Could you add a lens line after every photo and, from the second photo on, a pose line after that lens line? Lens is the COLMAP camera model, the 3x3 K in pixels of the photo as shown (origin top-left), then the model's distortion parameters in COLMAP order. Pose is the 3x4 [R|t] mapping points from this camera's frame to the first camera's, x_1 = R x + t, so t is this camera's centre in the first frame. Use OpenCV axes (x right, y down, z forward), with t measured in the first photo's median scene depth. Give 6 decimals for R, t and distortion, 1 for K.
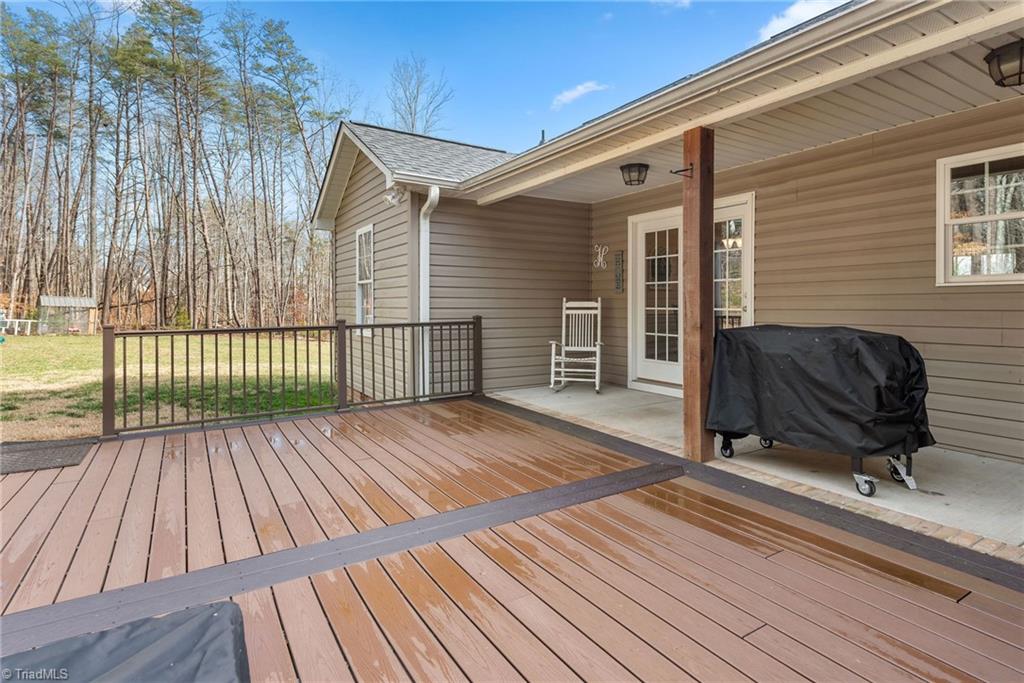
lens RADIAL K [[535.2, 0, 512.0], [0, 535.2, 313.4], [0, 0, 1]] dist [0.001692, -0.000160]
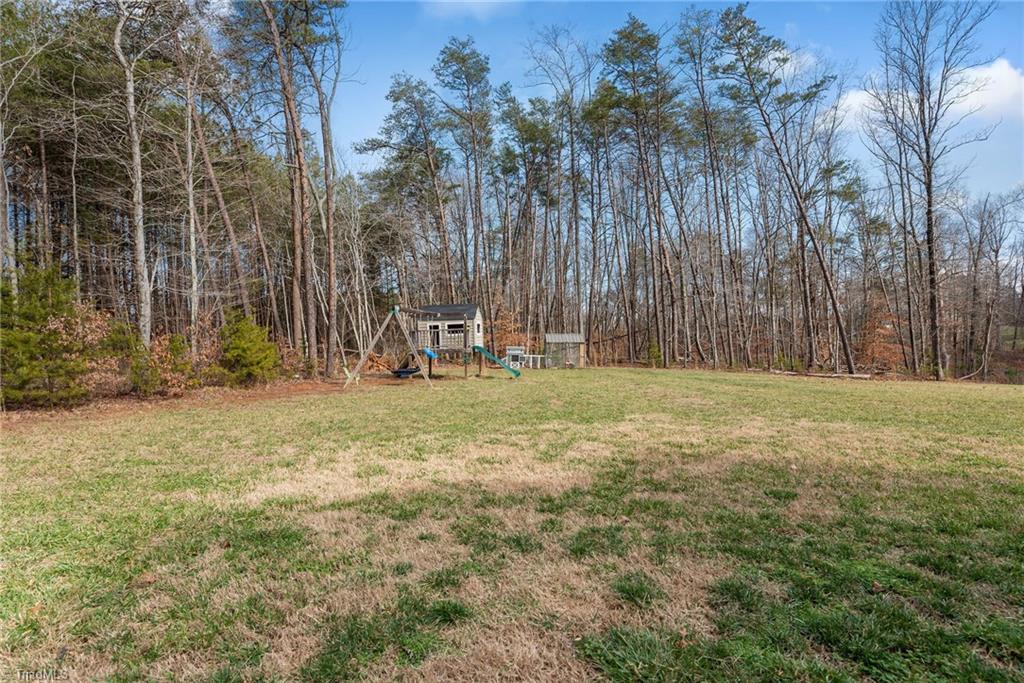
lens RADIAL K [[535.2, 0, 512.0], [0, 535.2, 313.4], [0, 0, 1]] dist [0.001692, -0.000160]
pose [[0.703755, -0.076298, -0.706334, -0.090274], [0.034981, 0.996732, -0.072813, 0.003234], [0.709581, 0.026534, 0.704124, 0.107857]]
